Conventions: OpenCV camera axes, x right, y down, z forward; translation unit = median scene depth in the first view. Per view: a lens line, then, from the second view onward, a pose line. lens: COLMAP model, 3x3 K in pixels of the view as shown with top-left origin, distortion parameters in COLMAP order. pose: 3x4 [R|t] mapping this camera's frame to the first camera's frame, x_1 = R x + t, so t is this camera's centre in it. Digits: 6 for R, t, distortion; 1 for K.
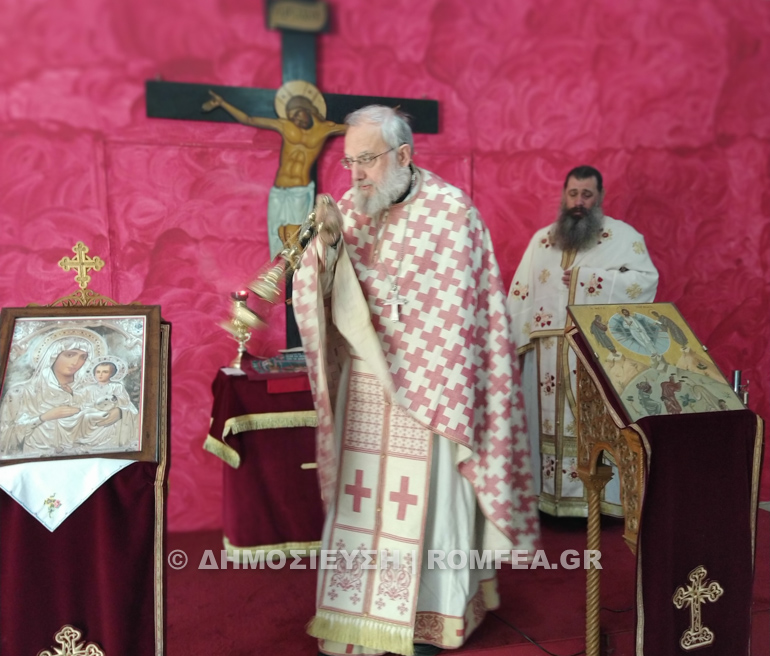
lens RADIAL K [[758.4, 0, 376.4], [0, 758.4, 351.5], [0, 0, 1]] dist [0.048221, 0.000000]
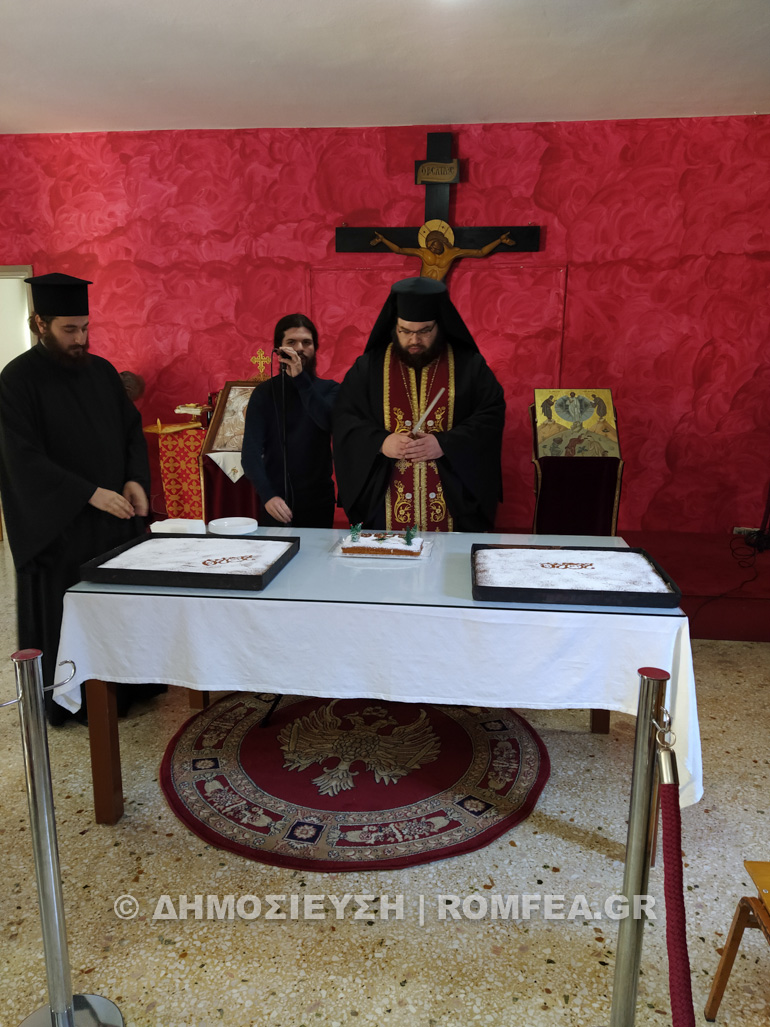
lens RADIAL K [[759.0, 0, 372.8], [0, 759.0, 518.8], [0, 0, 1]] dist [0.096849, -0.144628]
pose [[0.926704, 0.098615, -0.362622, 0.370927], [-0.046426, 0.987605, 0.149936, -0.010040], [0.372913, -0.122111, 0.919796, -0.445333]]
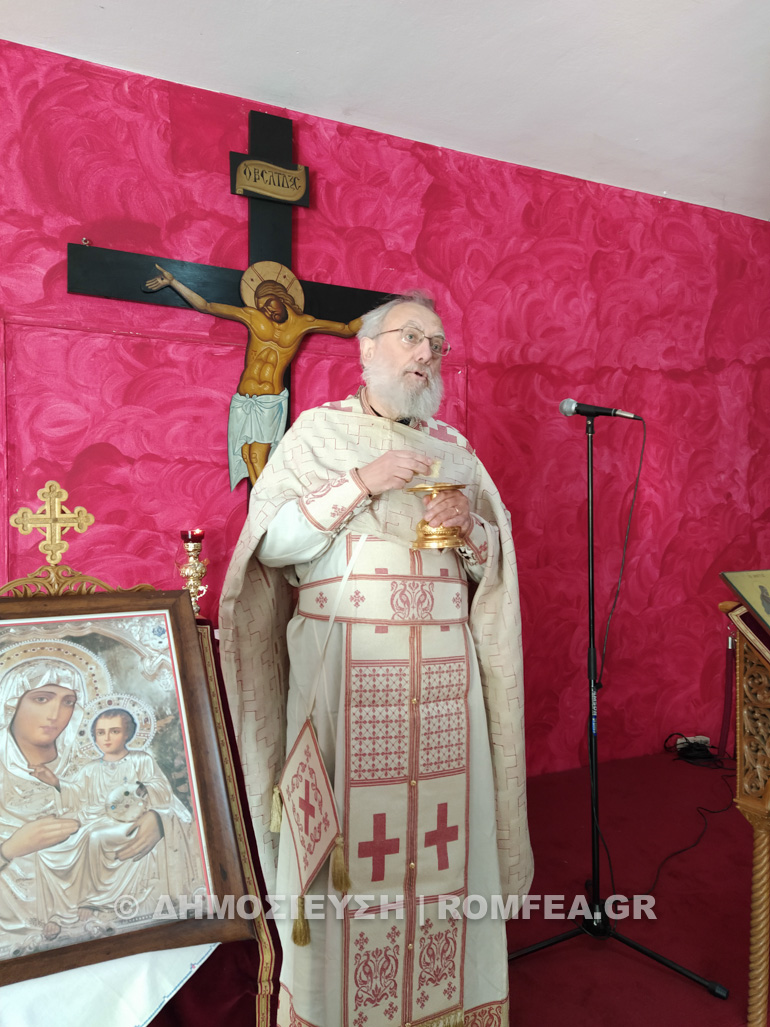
lens RADIAL K [[759.0, 0, 379.7], [0, 759.0, 512.8], [0, 0, 1]] dist [0.096849, -0.144628]
pose [[0.979559, 0.012631, 0.200760, -0.148451], [0.000004, 0.998026, -0.062808, -0.047692], [-0.201157, 0.061525, 0.977625, 0.224453]]
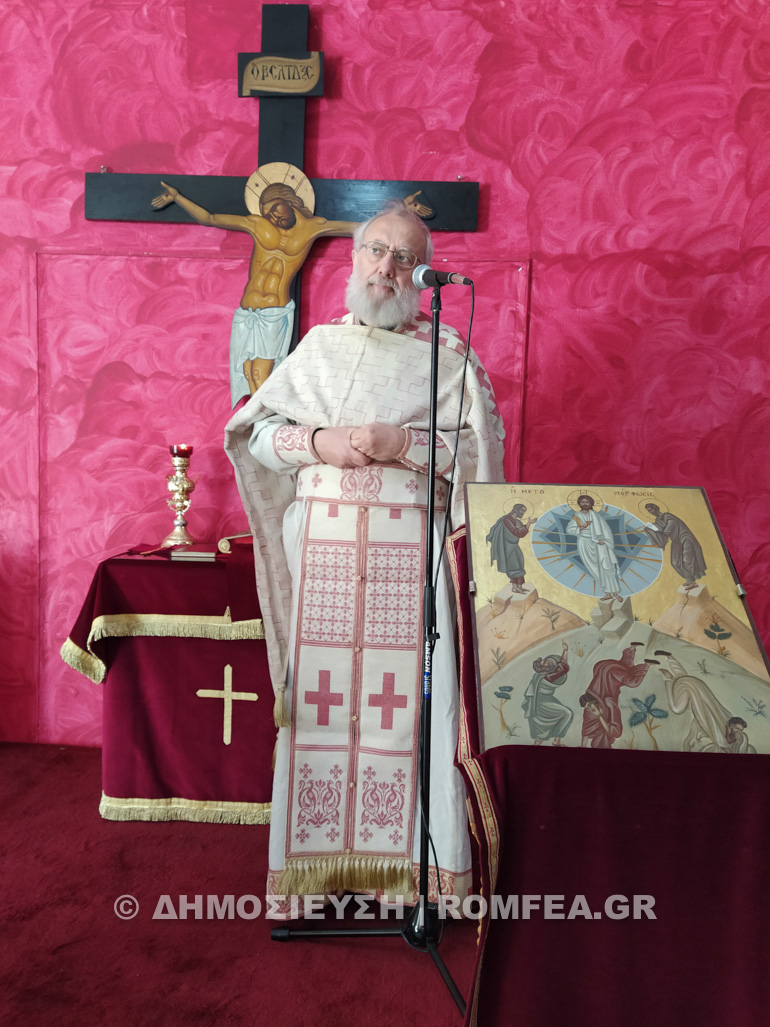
lens RADIAL K [[759.0, 0, 383.2], [0, 759.0, 512.1], [0, 0, 1]] dist [0.096849, -0.144628]
pose [[0.952973, 0.061225, -0.296807, 0.238011], [-0.064062, 0.997946, 0.000167, -0.024817], [0.296208, 0.018855, 0.954937, 0.328297]]
